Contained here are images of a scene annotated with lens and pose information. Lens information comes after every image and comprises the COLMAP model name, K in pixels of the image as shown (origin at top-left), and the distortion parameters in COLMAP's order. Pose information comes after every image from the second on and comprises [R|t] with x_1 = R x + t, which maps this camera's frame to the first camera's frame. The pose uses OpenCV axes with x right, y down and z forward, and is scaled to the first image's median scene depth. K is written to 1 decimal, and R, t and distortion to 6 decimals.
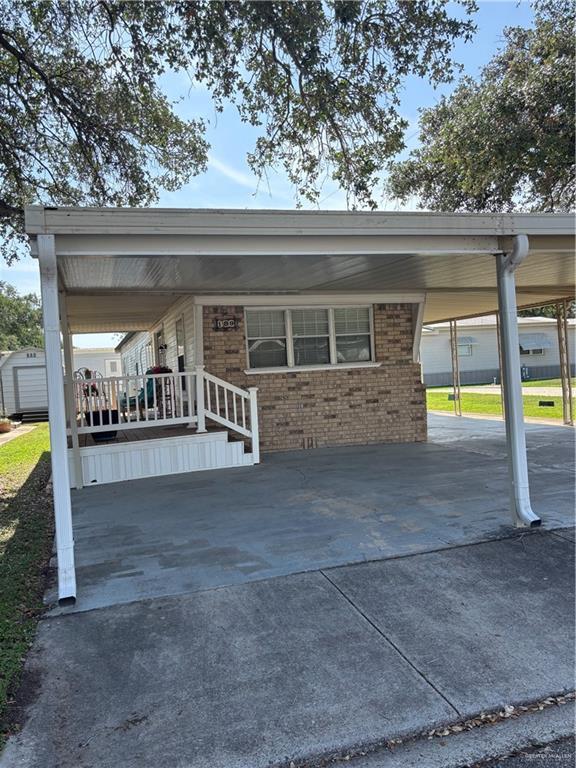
lens RADIAL K [[582.6, 0, 269.5], [0, 582.6, 380.7], [0, 0, 1]] dist [0.052187, -0.057884]
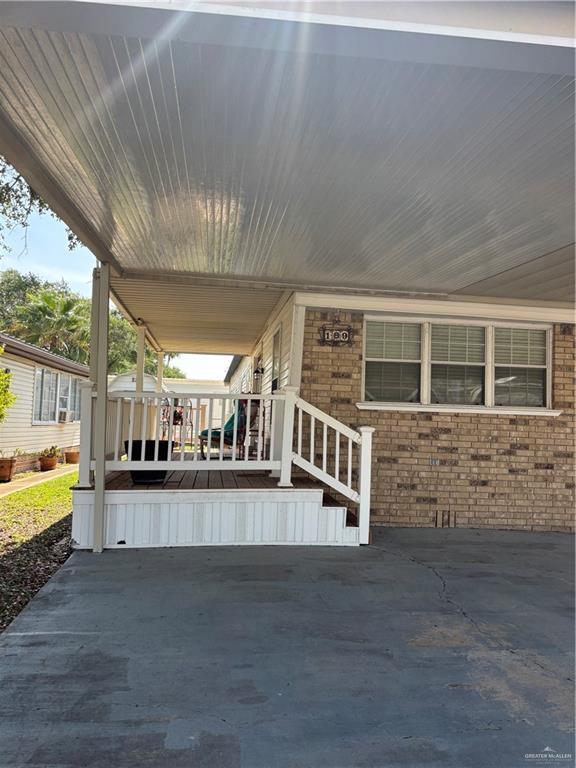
lens RADIAL K [[582.6, 0, 284.9], [0, 582.6, 382.7], [0, 0, 1]] dist [0.052187, -0.057884]
pose [[0.981493, 0.078691, -0.174582, -0.007749], [-0.091959, 0.993352, -0.069247, 0.014022], [0.167973, 0.084020, 0.982205, 0.286425]]
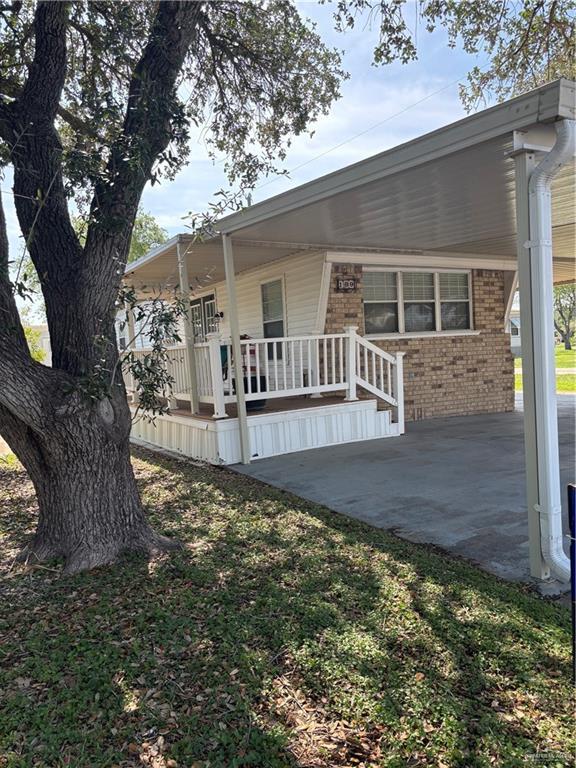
lens RADIAL K [[582.6, 0, 281.7], [0, 582.6, 386.6], [0, 0, 1]] dist [0.052187, -0.057884]
pose [[0.977431, -0.008284, 0.211091, -0.354924], [0.002138, 0.999568, 0.029325, 0.034123], [-0.211243, -0.028212, 0.977026, 0.119468]]
